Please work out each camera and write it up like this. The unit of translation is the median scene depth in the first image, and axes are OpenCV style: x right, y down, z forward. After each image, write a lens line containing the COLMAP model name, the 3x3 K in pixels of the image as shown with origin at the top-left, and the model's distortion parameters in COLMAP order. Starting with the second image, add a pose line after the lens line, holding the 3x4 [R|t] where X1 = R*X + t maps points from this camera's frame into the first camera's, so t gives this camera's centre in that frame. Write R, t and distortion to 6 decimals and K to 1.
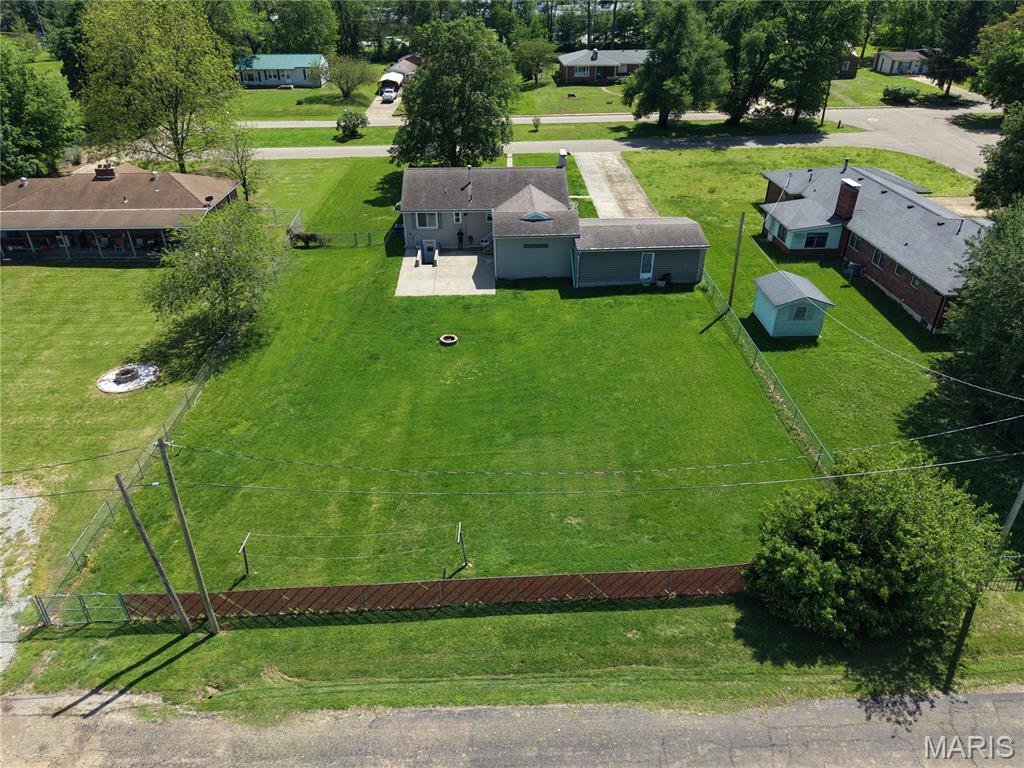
lens RADIAL K [[702.8, 0, 512.0], [0, 702.8, 384.0], [0, 0, 1]] dist [0.011570, 0.002611]
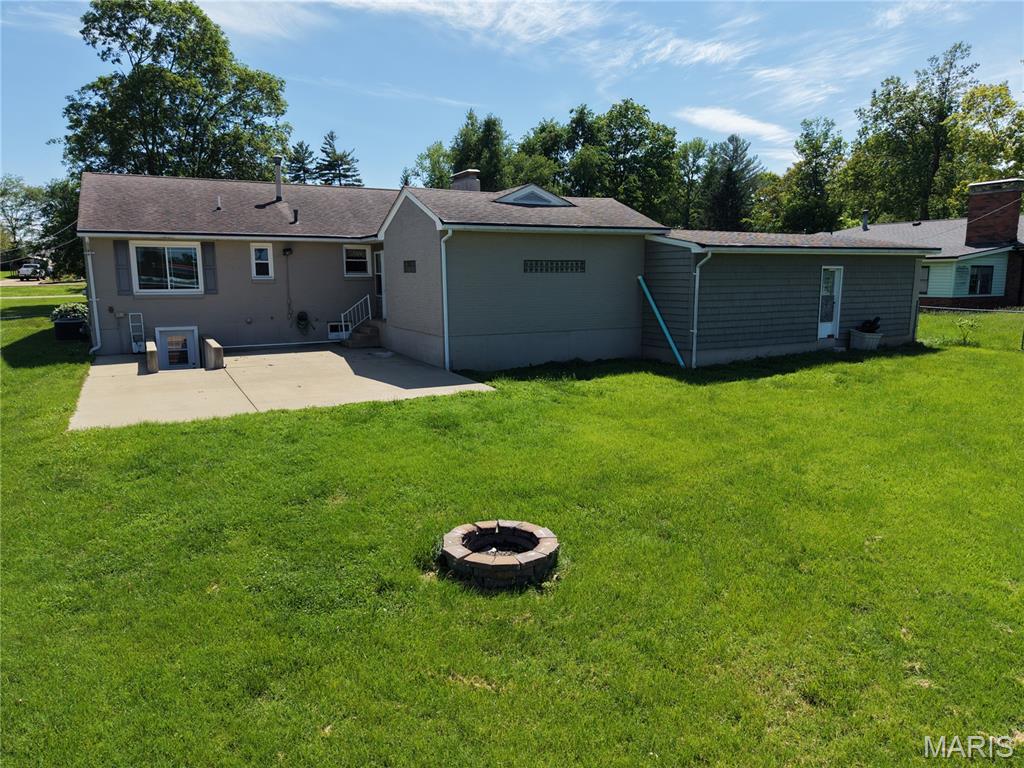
lens RADIAL K [[702.8, 0, 512.0], [0, 702.8, 384.0], [0, 0, 1]] dist [0.011570, 0.002611]
pose [[0.903300, -0.069136, 0.423403, -0.131378], [0.220822, 0.921077, -0.320710, -0.040275], [-0.367814, 0.383194, 0.847275, 0.744542]]
